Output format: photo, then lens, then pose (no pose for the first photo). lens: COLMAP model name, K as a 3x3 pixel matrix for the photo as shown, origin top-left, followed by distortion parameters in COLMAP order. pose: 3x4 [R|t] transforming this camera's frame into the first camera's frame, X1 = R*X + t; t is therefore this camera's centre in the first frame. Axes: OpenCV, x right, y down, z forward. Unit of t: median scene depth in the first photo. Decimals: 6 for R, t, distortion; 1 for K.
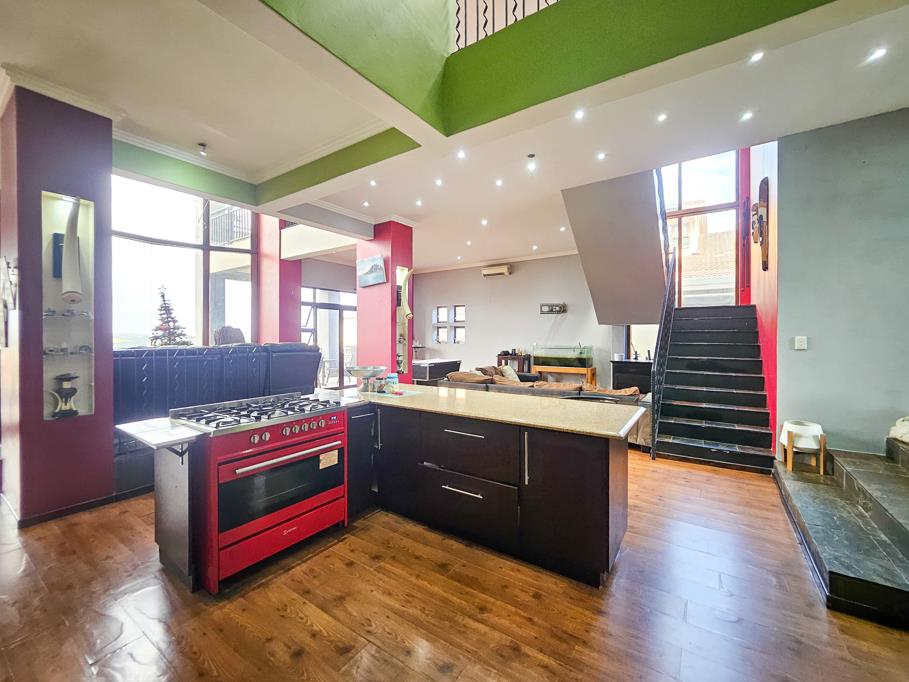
lens RADIAL K [[381.6, 0, 456.6], [0, 381.6, 337.8], [0, 0, 1]] dist [0.000950, -0.000811]
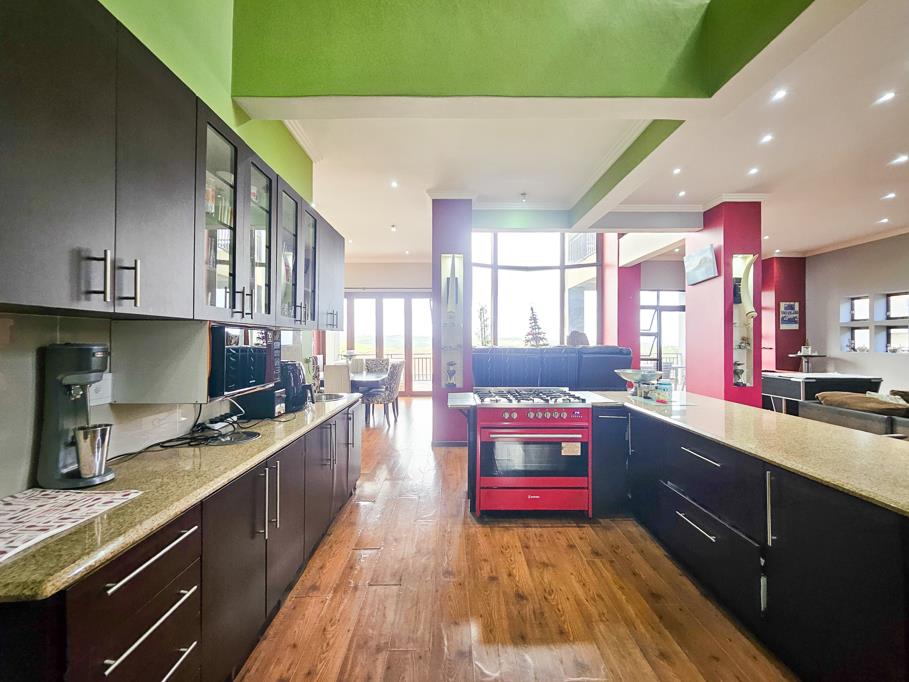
lens RADIAL K [[381.6, 0, 457.1], [0, 381.6, 337.2], [0, 0, 1]] dist [0.000950, -0.000811]
pose [[0.558582, -0.003544, -0.829442, 0.195827], [-0.008589, 0.999913, -0.010056, 0.003474], [0.829405, 0.012742, 0.558503, 0.048469]]
